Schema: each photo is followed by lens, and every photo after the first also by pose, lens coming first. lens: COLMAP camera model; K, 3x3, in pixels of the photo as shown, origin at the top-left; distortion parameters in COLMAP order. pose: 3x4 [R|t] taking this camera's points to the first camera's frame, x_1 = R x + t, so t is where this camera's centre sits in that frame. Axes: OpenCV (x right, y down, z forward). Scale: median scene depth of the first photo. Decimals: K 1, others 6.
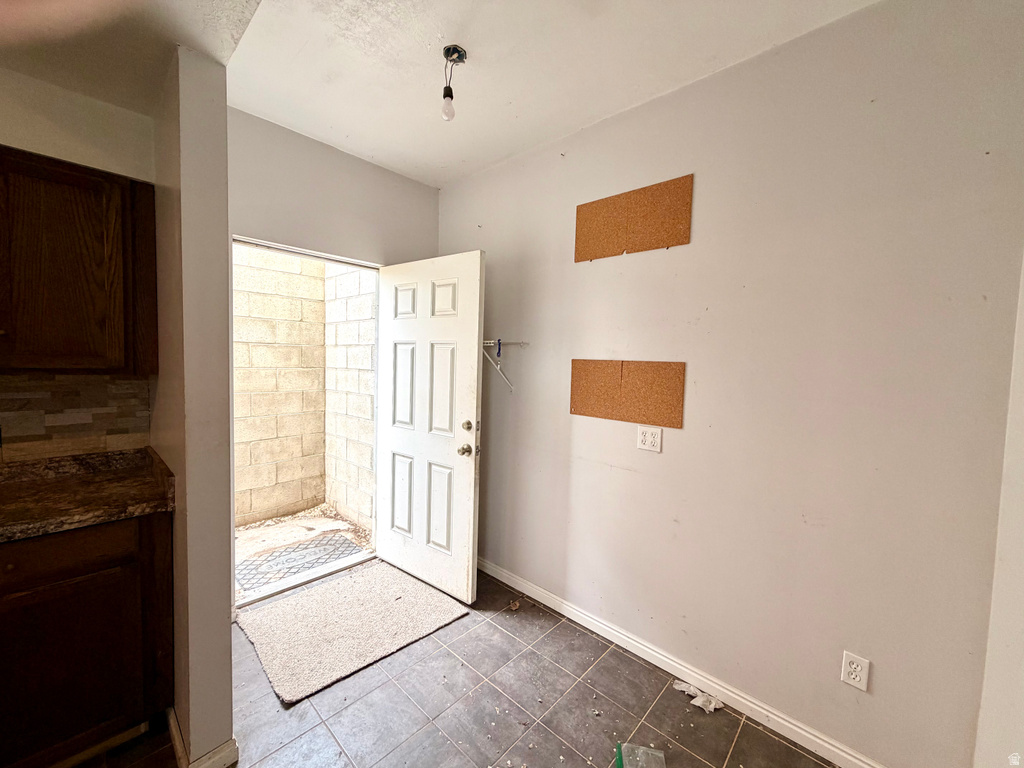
lens RADIAL K [[417.9, 0, 512.0], [0, 417.9, 384.0], [0, 0, 1]] dist [-0.000392, 0.000098]
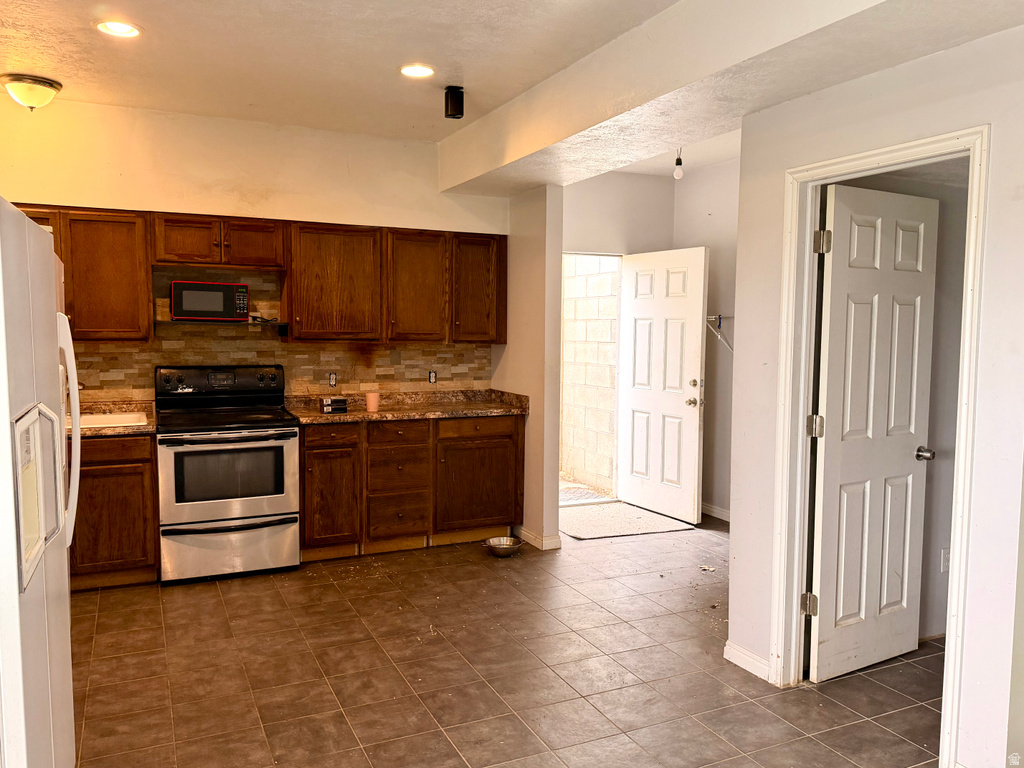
lens RADIAL K [[795.7, 0, 512.0], [0, 795.7, 384.0], [0, 0, 1]] dist [0.194802, -0.381620]
pose [[0.928608, 0.007771, -0.370982, 0.289004], [-0.004032, 0.999933, 0.010852, 0.078173], [0.371041, -0.008582, 0.928577, -1.489811]]
